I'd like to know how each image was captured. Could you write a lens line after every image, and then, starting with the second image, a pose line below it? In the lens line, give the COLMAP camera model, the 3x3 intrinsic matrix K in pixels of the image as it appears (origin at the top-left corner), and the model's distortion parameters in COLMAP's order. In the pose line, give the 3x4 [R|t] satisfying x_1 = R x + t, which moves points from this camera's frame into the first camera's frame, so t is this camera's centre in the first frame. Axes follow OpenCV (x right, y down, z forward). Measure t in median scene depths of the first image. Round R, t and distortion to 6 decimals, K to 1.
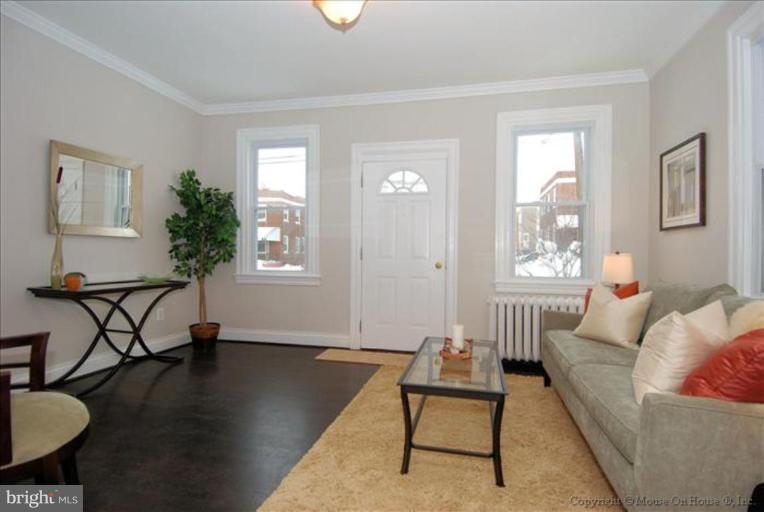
lens RADIAL K [[404.9, 0, 382.0], [0, 404.9, 256.0], [0, 0, 1]] dist [0.002011, 0.000166]
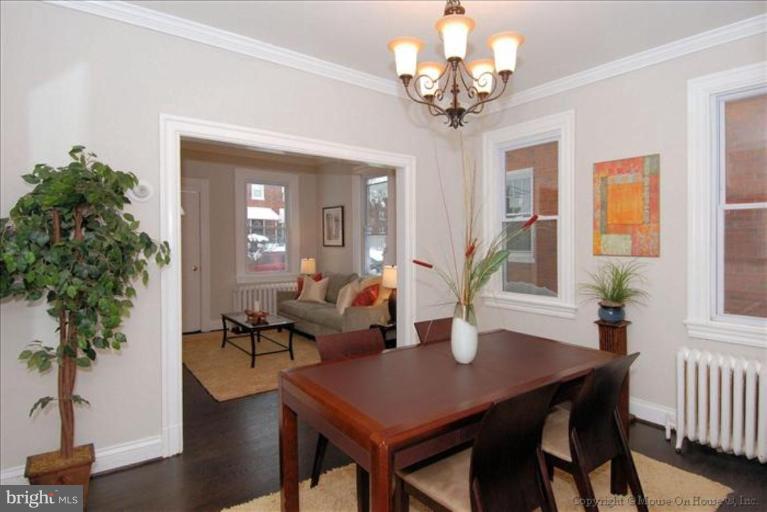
lens RADIAL K [[406.5, 0, 383.5], [0, 406.5, 256.0], [0, 0, 1]] dist [0.002011, 0.000166]
pose [[0.660002, -0.026158, 0.750809, -0.748519], [0.010450, 0.999617, 0.025640, -0.076899], [-0.751191, -0.009076, 0.660022, -0.652995]]
